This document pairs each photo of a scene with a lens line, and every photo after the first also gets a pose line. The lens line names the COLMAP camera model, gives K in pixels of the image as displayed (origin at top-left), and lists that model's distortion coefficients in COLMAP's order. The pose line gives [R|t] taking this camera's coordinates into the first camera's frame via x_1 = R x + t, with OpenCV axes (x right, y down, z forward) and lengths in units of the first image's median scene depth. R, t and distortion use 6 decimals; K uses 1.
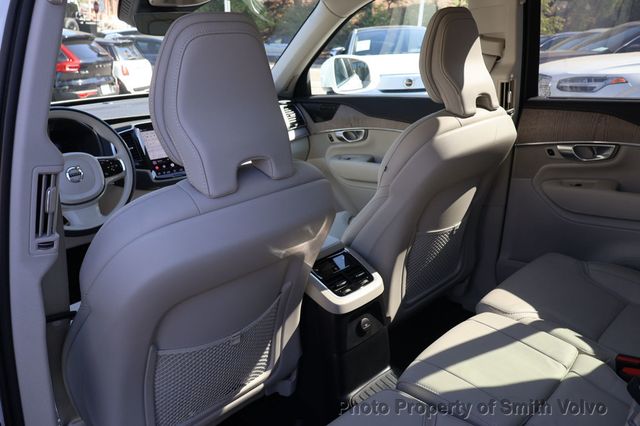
lens RADIAL K [[557.7, 0, 320.0], [0, 557.7, 213.0], [0, 0, 1]] dist [-0.020064, 0.007416]
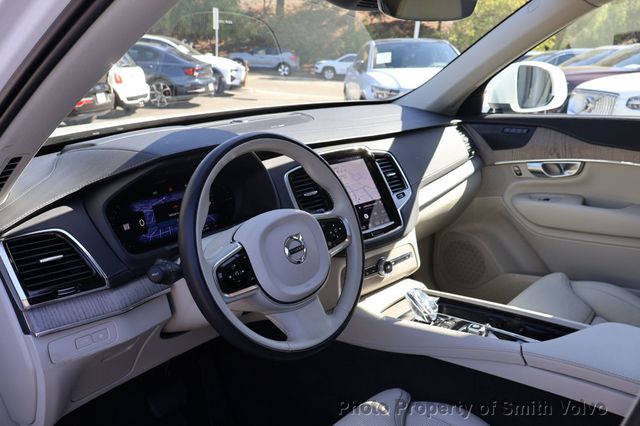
lens RADIAL K [[543.4, 0, 320.0], [0, 543.4, 213.0], [0, 0, 1]] dist [0.003905, 0.009984]
pose [[0.997526, 0.005336, 0.070093, -0.284322], [-0.004090, 0.999831, -0.017916, -0.060386], [-0.070176, 0.017585, 0.997380, 0.272597]]
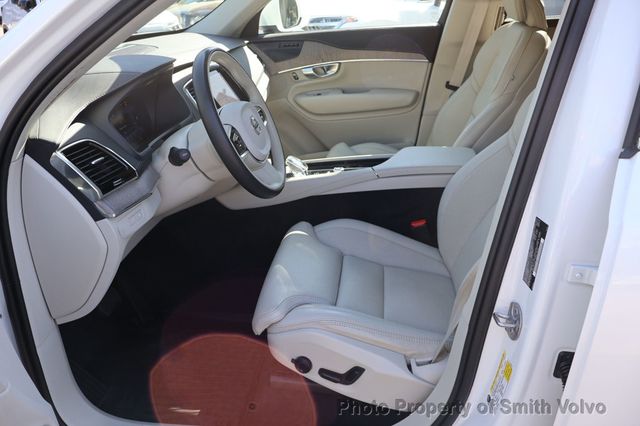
lens RADIAL K [[543.4, 0, 320.0], [0, 543.4, 213.0], [0, 0, 1]] dist [0.003905, 0.009984]
pose [[0.783247, -0.238907, 0.573976, -0.540725], [0.191355, 0.971040, 0.143055, -0.025534], [-0.591530, -0.002214, 0.806280, 0.174038]]
